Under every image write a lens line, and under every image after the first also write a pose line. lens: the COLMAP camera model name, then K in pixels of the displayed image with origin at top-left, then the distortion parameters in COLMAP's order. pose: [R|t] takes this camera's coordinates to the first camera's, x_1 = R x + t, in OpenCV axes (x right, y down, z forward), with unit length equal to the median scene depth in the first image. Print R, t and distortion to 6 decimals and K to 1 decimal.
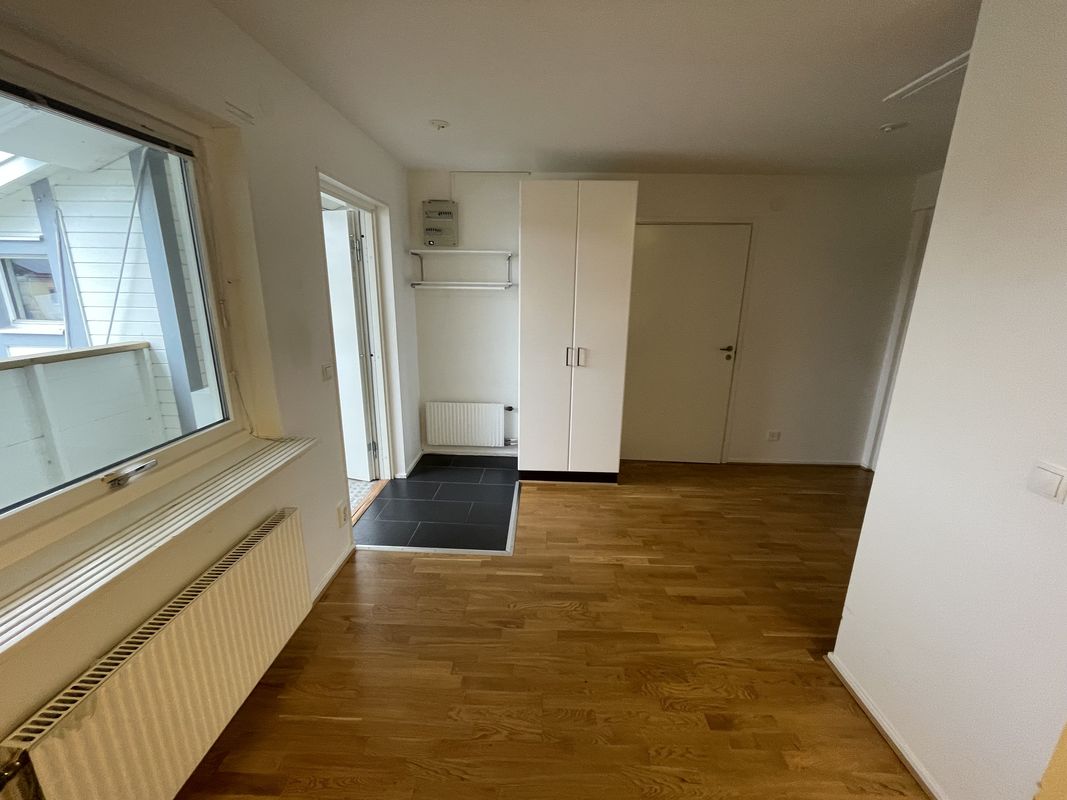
lens RADIAL K [[434.5, 0, 534.3], [0, 434.5, 399.5], [0, 0, 1]] dist [-0.003277, 0.000312]
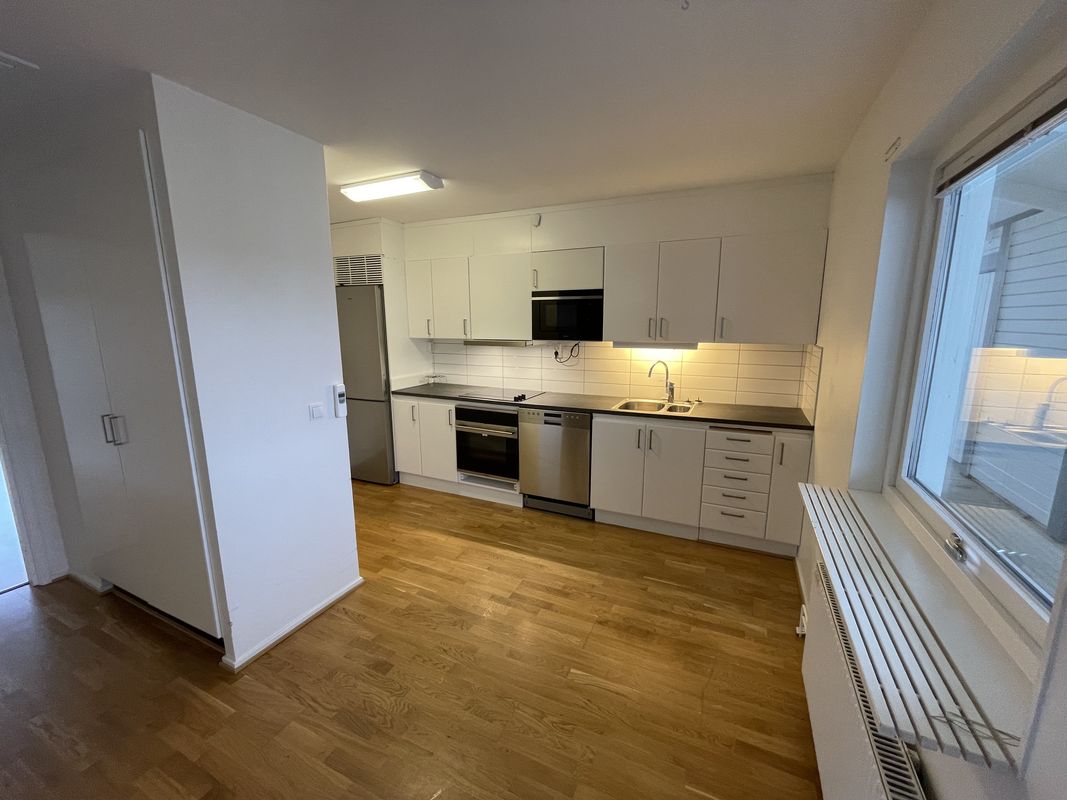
lens RADIAL K [[434.5, 0, 533.5], [0, 434.5, 399.7], [0, 0, 1]] dist [-0.003277, 0.000312]
pose [[-0.913164, -0.087627, 0.398062, -0.338717], [0.088958, 0.910226, 0.404443, -0.356405], [-0.397766, 0.404734, -0.823391, 1.325768]]
